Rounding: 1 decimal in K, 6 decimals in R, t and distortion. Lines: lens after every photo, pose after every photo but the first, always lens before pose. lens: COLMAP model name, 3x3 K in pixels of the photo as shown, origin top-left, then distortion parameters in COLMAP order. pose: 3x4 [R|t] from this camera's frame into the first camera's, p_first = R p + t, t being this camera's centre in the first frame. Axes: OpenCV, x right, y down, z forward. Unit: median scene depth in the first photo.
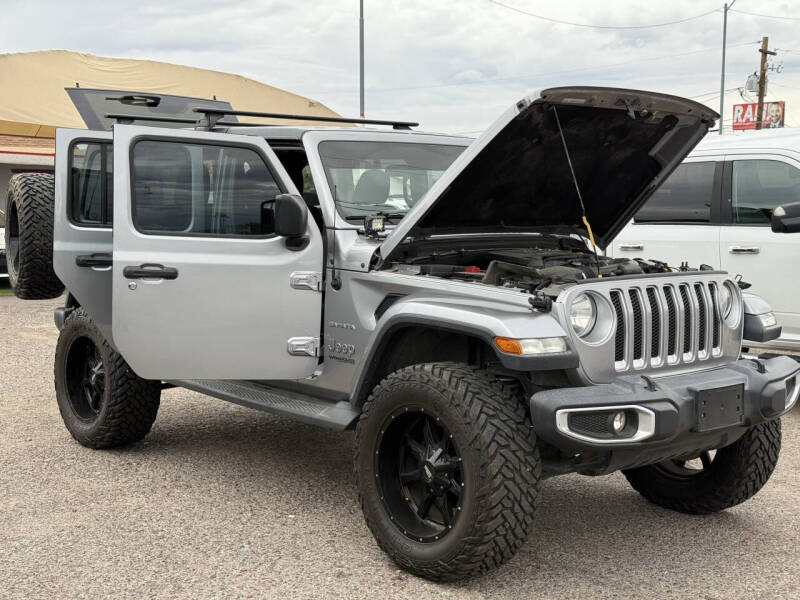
lens RADIAL K [[1113.7, 0, 400.0], [0, 1113.7, 300.0], [0, 0, 1]] dist [0.136344, -0.114647]
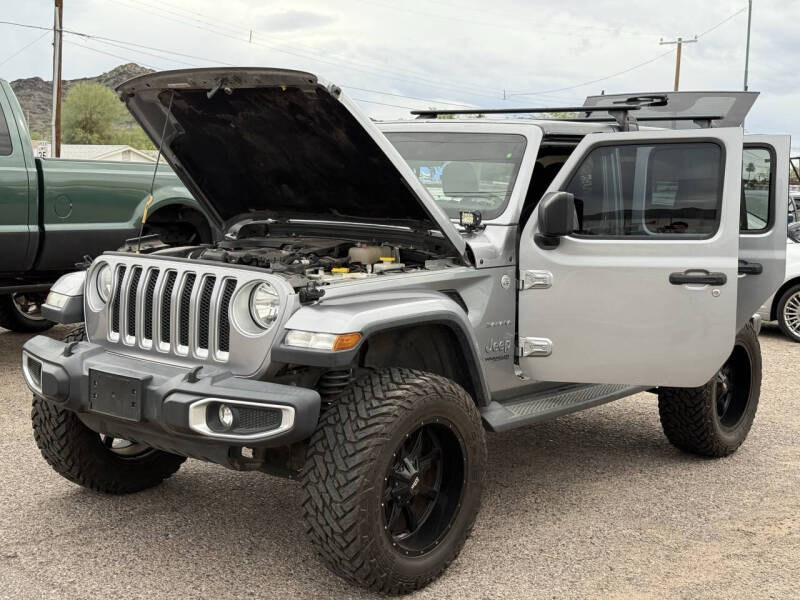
lens RADIAL K [[1115.4, 0, 404.7], [0, 1115.4, 295.0], [0, 0, 1]] dist [0.128936, -0.081268]
pose [[0.200108, 0.095277, -0.975130, 1.263766], [-0.121833, 0.989956, 0.071724, -0.087941], [0.972170, 0.104450, 0.209705, 1.030762]]
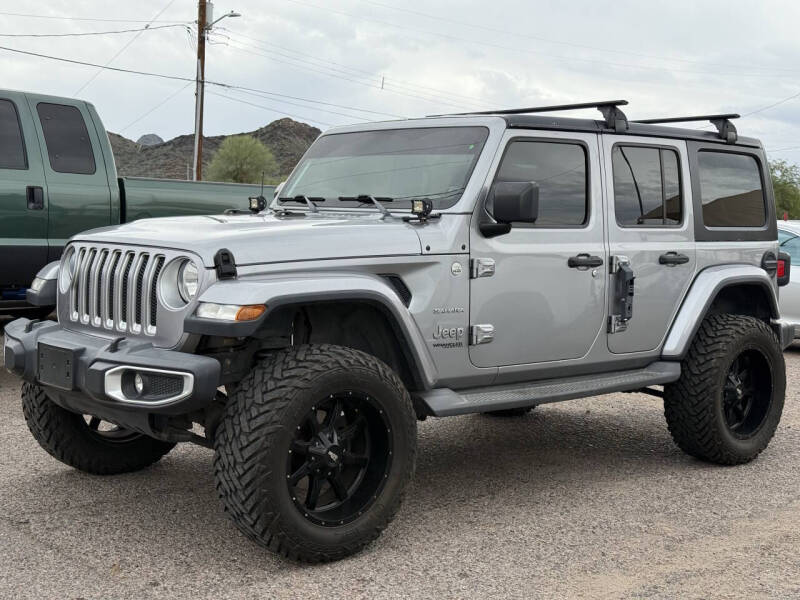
lens RADIAL K [[1111.3, 0, 404.5], [0, 1111.3, 309.5], [0, 0, 1]] dist [0.134758, -0.047524]
pose [[0.041820, 0.070442, -0.996639, 1.308720], [-0.122124, 0.990392, 0.064876, -0.059515], [0.991633, 0.119001, 0.050021, 1.256320]]
